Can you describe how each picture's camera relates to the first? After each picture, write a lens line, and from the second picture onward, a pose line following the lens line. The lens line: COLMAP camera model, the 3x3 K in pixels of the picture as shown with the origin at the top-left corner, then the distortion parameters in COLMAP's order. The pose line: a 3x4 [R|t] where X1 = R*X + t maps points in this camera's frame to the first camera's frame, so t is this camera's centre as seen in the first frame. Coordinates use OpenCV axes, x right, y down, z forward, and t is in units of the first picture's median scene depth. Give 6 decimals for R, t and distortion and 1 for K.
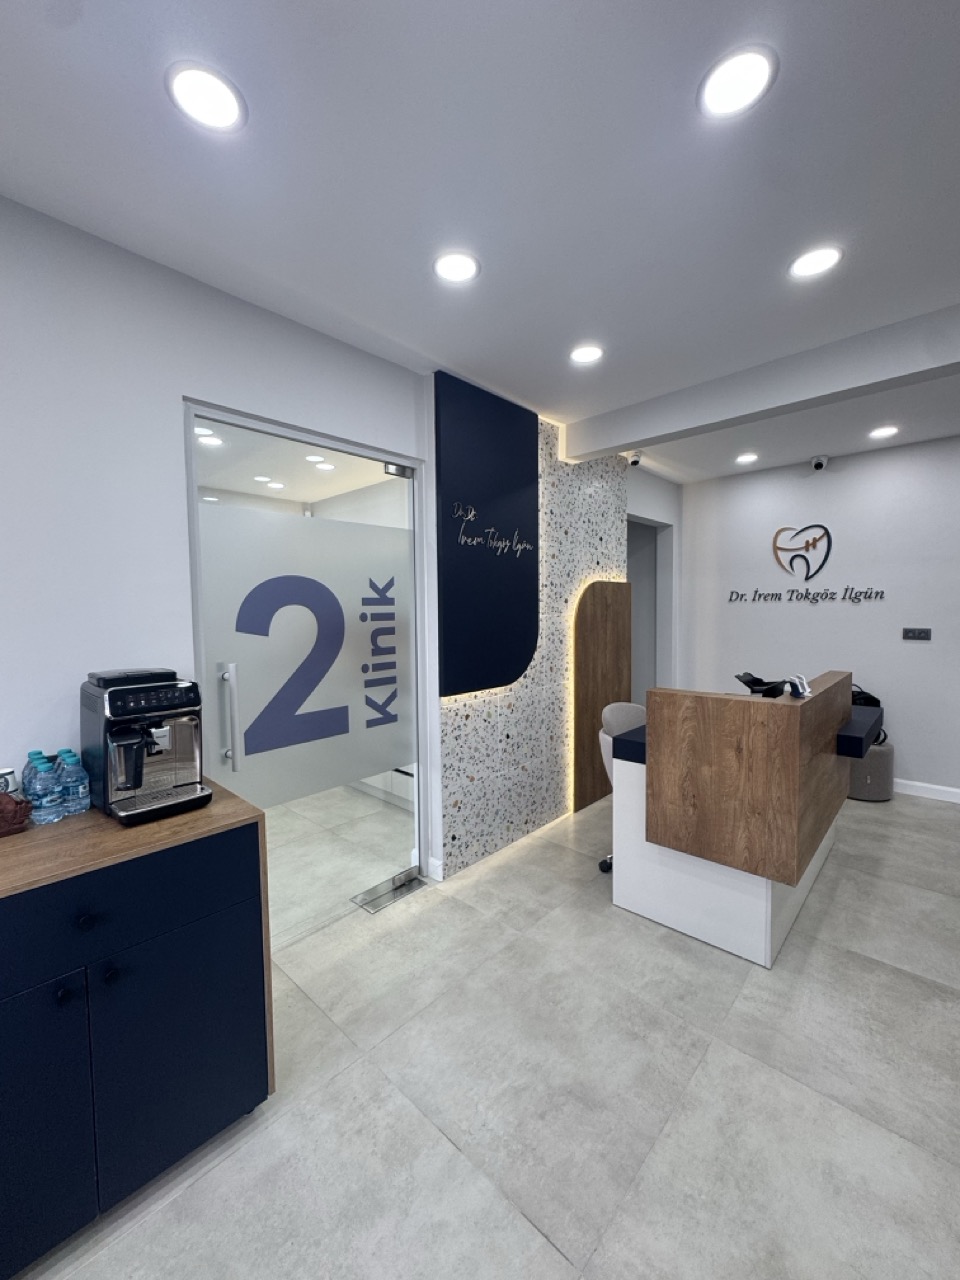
lens RADIAL K [[512.2, 0, 485.2], [0, 512.2, 639.9], [0, 0, 1]] dist [-0.002309, -0.000456]
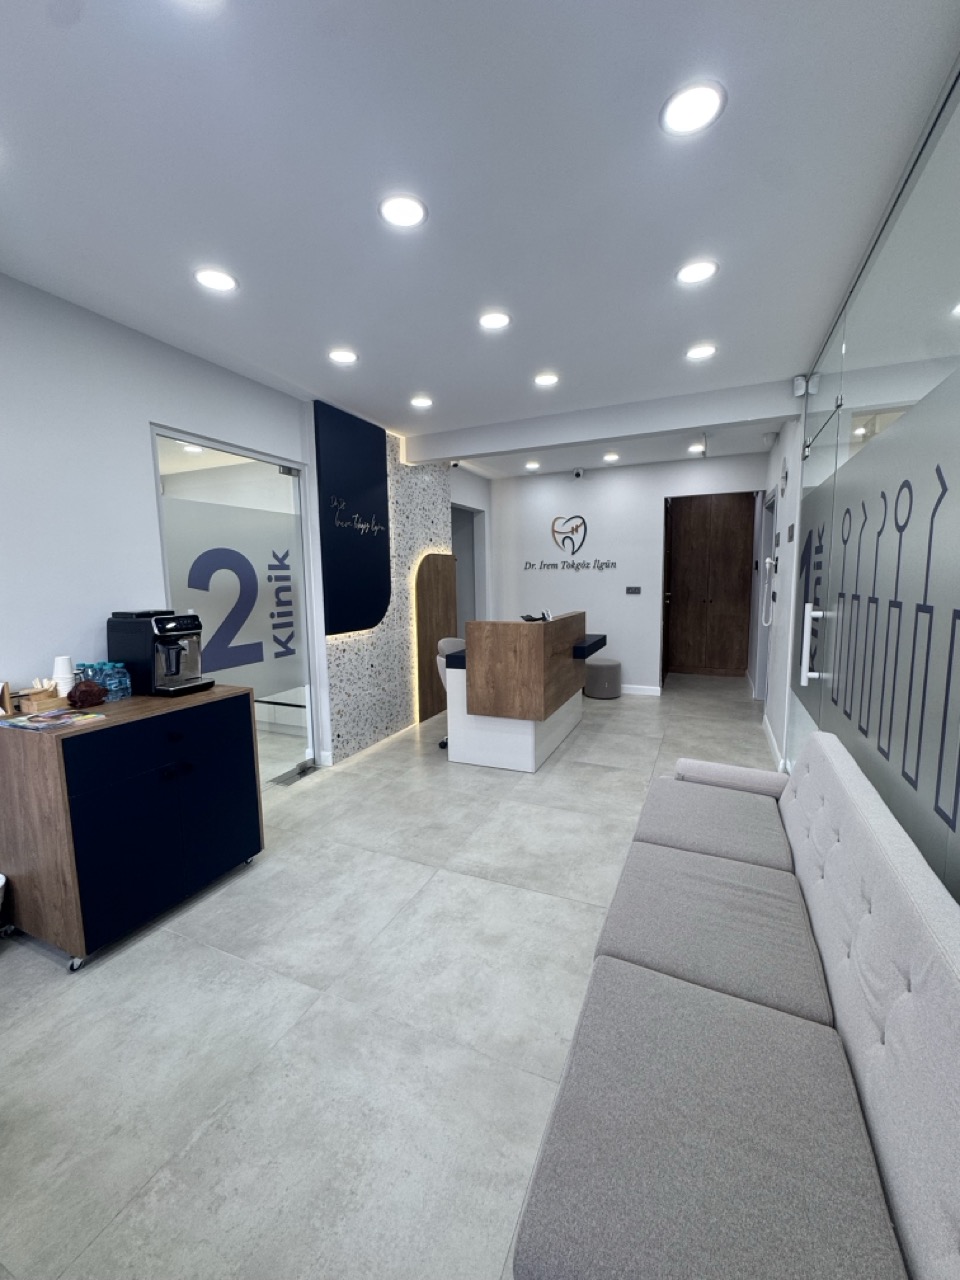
lens RADIAL K [[512.2, 0, 481.1], [0, 512.2, 640.9], [0, 0, 1]] dist [-0.002309, -0.000456]
pose [[0.948335, -0.042229, 0.314446, -0.134006], [0.023554, 0.997738, 0.062957, 0.049629], [-0.316394, -0.052298, 0.947185, -0.498418]]
